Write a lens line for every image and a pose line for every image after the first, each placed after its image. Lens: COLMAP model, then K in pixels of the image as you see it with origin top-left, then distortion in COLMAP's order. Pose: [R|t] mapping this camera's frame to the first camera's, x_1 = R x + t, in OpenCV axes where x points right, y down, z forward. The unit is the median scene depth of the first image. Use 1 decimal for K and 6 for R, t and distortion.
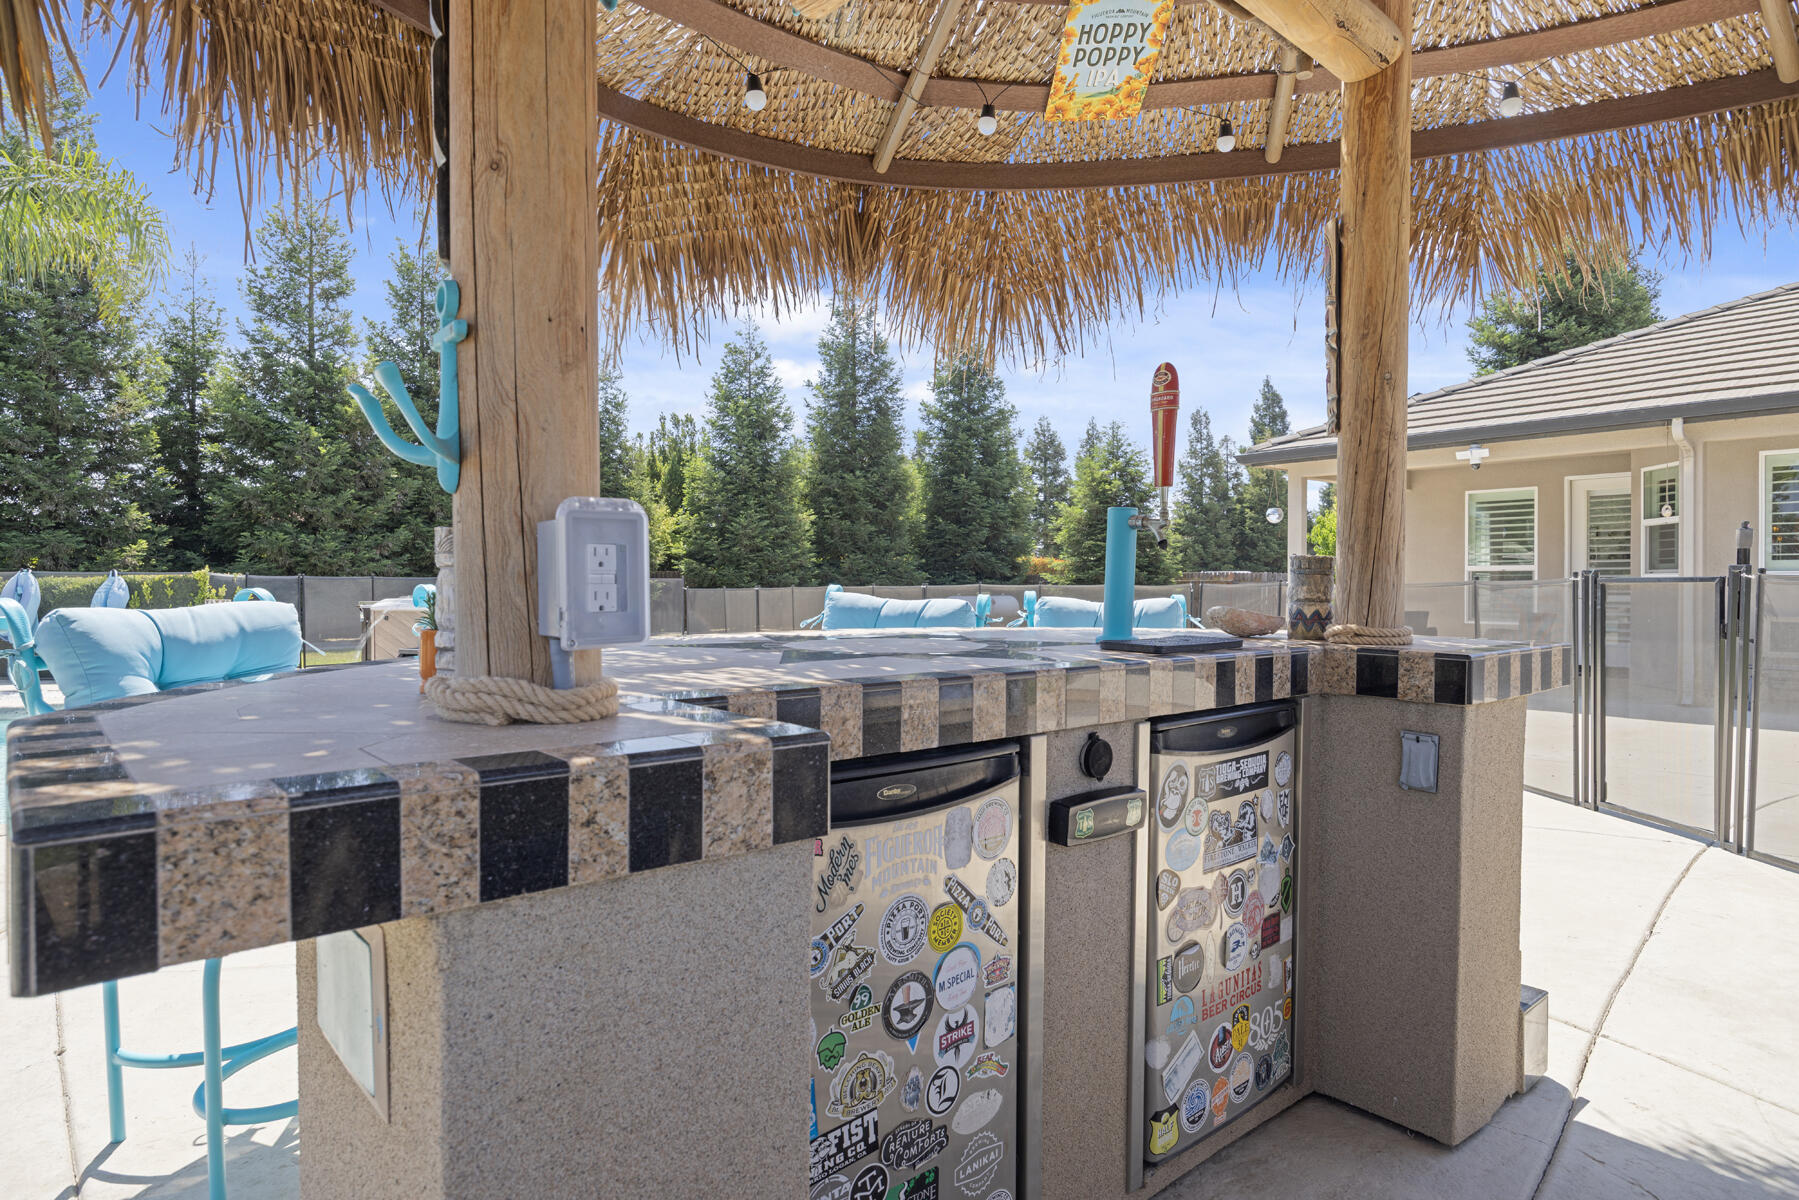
lens RADIAL K [[1034.0, 0, 905.9], [0, 1034.0, 592.3], [0, 0, 1]] dist [-0.008025, -0.001530]
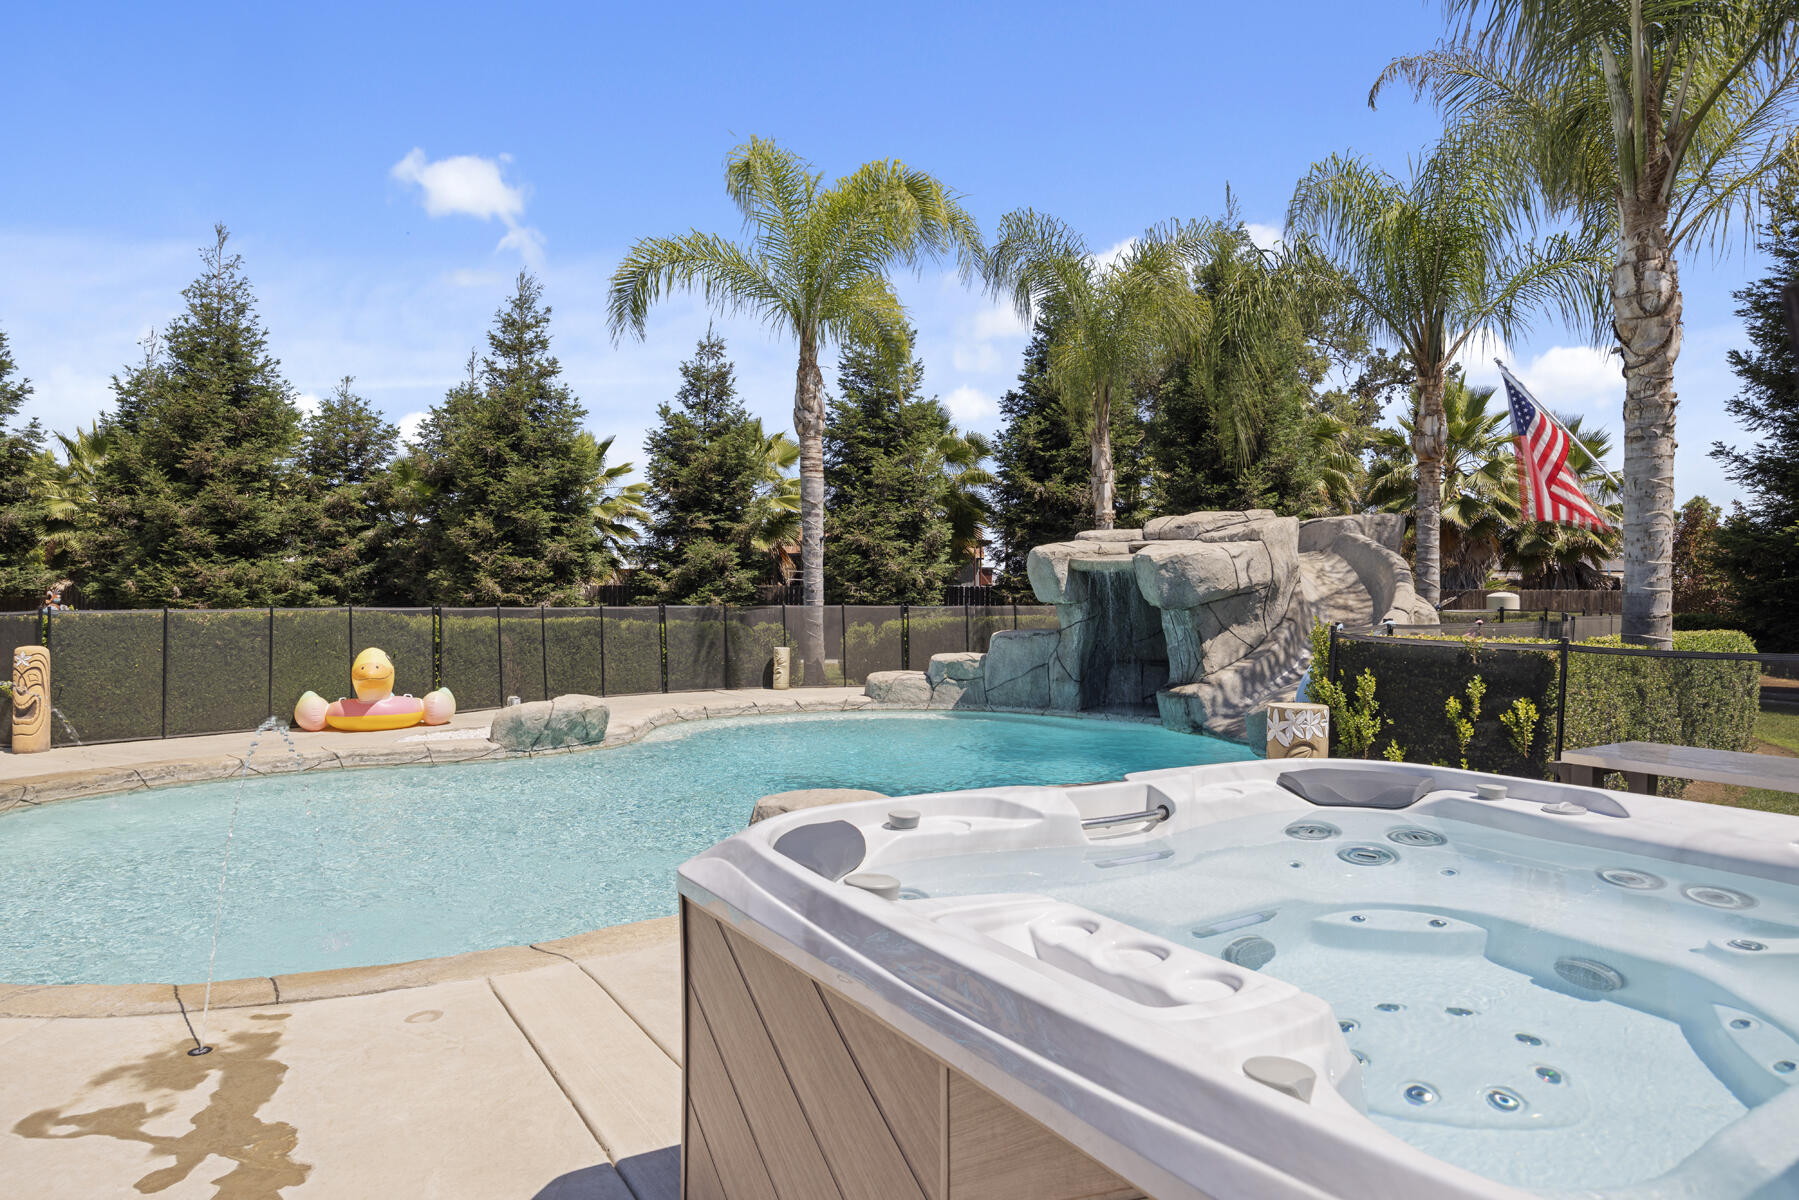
lens RADIAL K [[1142.4, 0, 906.4], [0, 1142.4, 595.5], [0, 0, 1]] dist [-0.003083, -0.002387]
pose [[-0.670464, -0.000812, -0.741941, -0.100185], [-0.008417, 0.999943, 0.006512, -0.014660], [0.741894, 0.010612, -0.670433, 0.478409]]
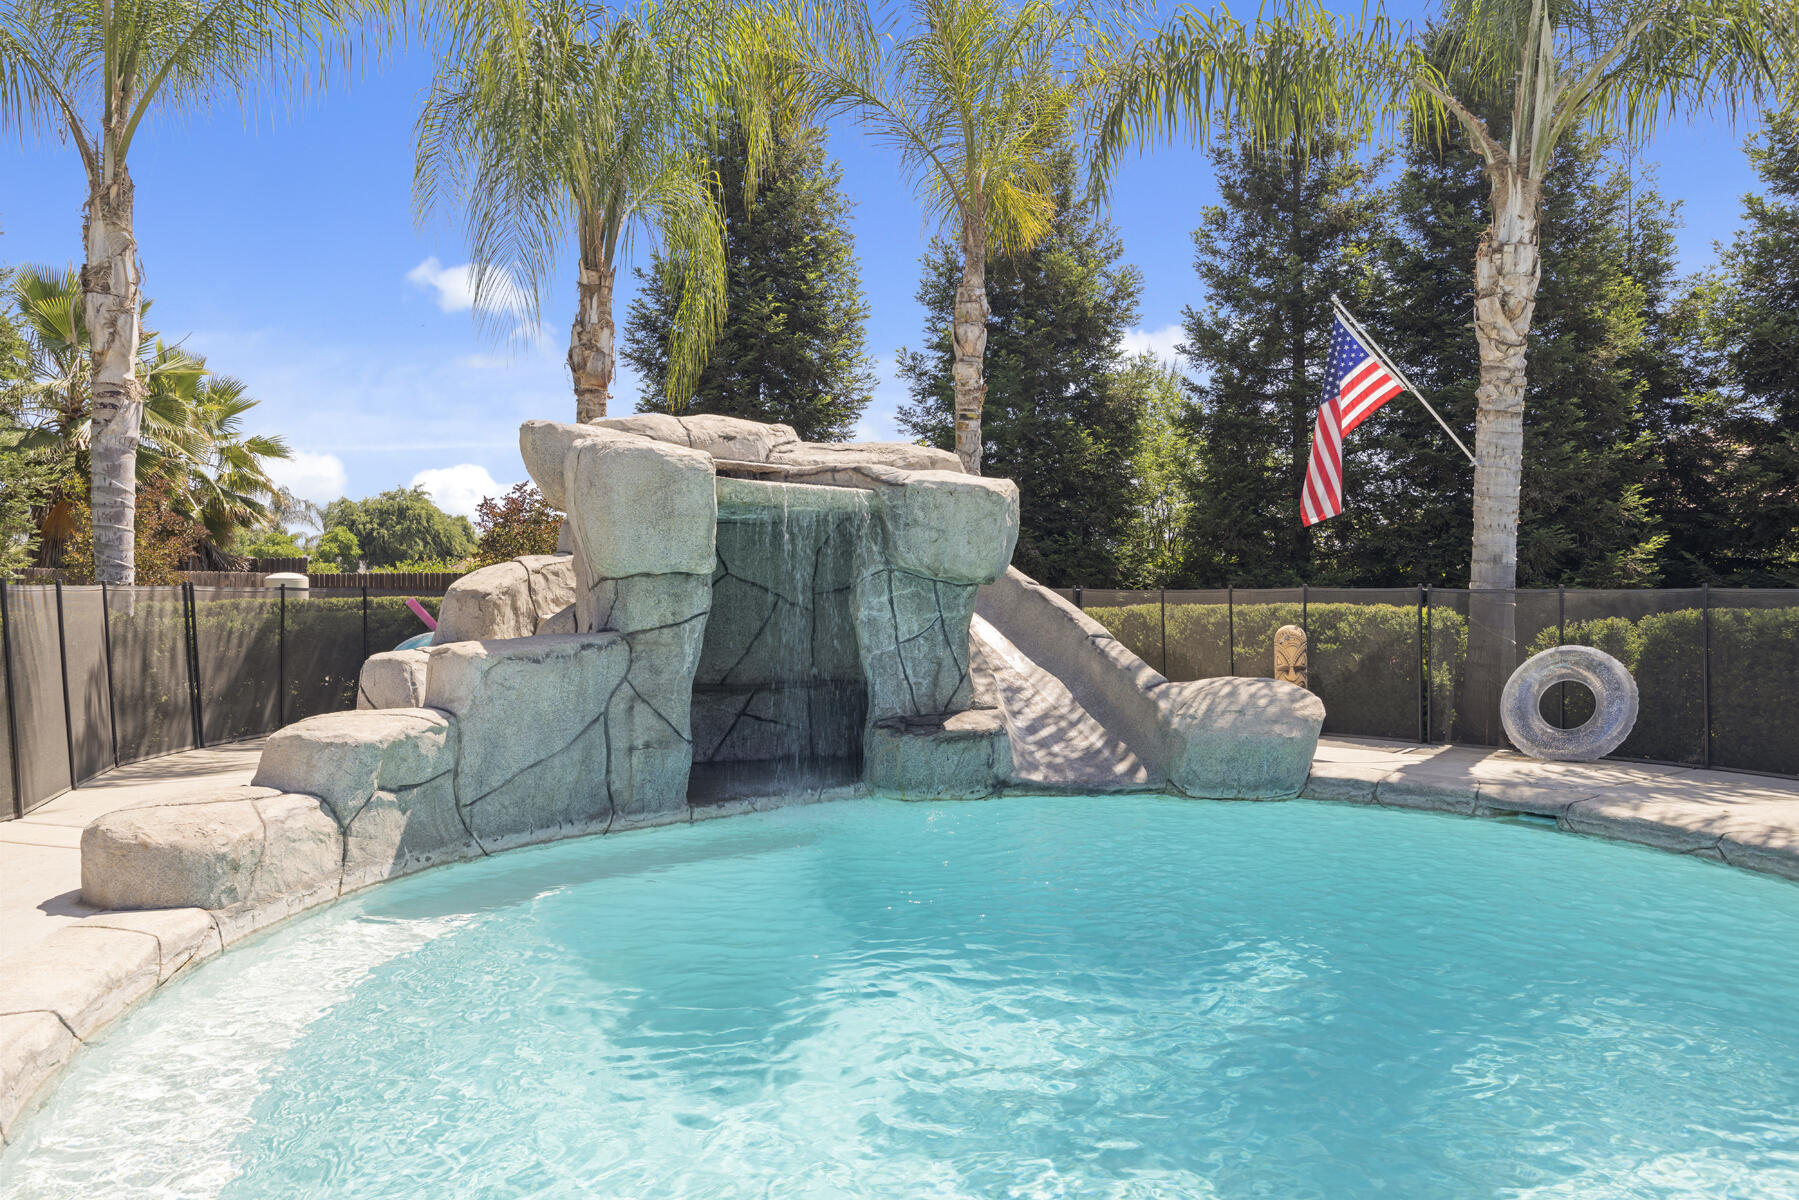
lens RADIAL K [[1142.4, 0, 906.4], [0, 1142.4, 595.5], [0, 0, 1]] dist [-0.003083, -0.002387]
pose [[0.619028, 0.004948, -0.785353, -0.308893], [-0.007333, 0.999973, 0.000521, -0.004813], [0.785335, 0.005436, 0.619048, 0.095705]]
